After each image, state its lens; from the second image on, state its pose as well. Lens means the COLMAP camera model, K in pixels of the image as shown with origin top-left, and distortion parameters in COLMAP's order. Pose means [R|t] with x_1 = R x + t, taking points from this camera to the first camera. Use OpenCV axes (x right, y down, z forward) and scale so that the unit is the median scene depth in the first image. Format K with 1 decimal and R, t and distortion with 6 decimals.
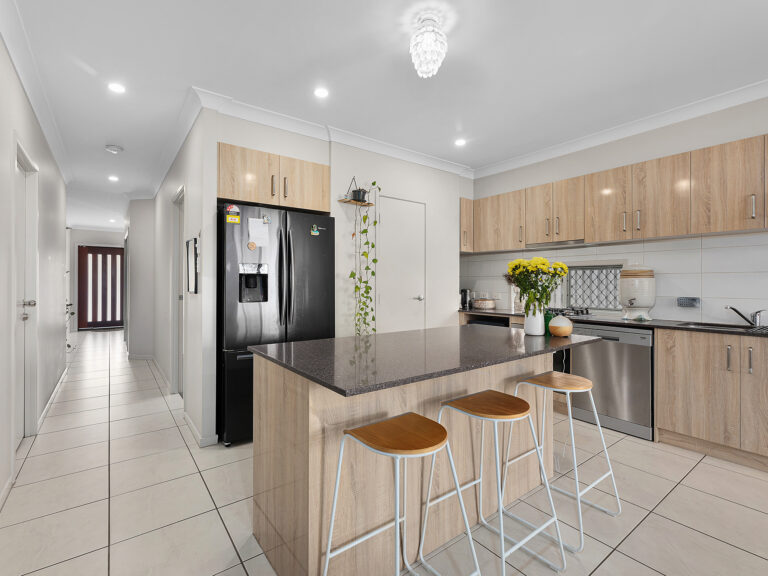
lens RADIAL K [[364.5, 0, 384.0], [0, 364.5, 288.0], [0, 0, 1]] dist [-0.001849, -0.000127]
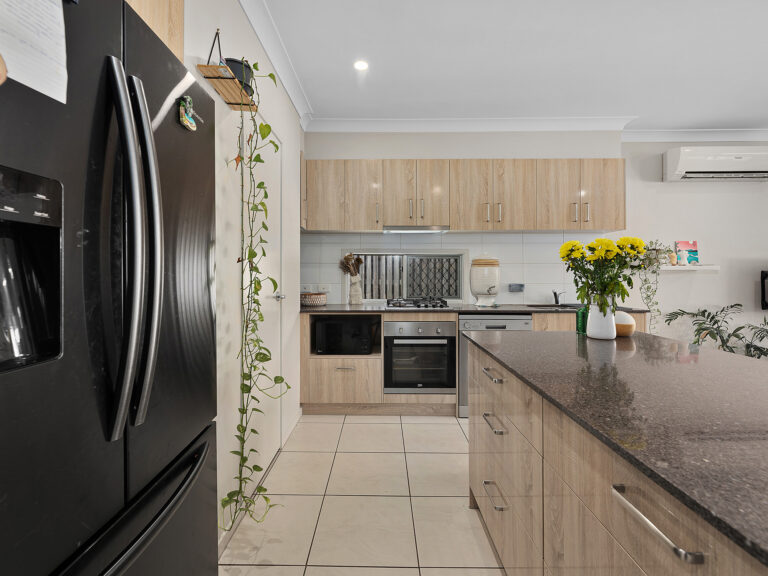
lens RADIAL K [[379.9, 0, 381.5], [0, 379.9, 274.1], [0, 0, 1]] dist [0.043402, -0.000087]
pose [[0.601434, 0.002940, 0.798917, -0.356832], [0.012302, 0.999841, -0.012940, 0.002969], [-0.798828, 0.017611, 0.601302, 0.542122]]
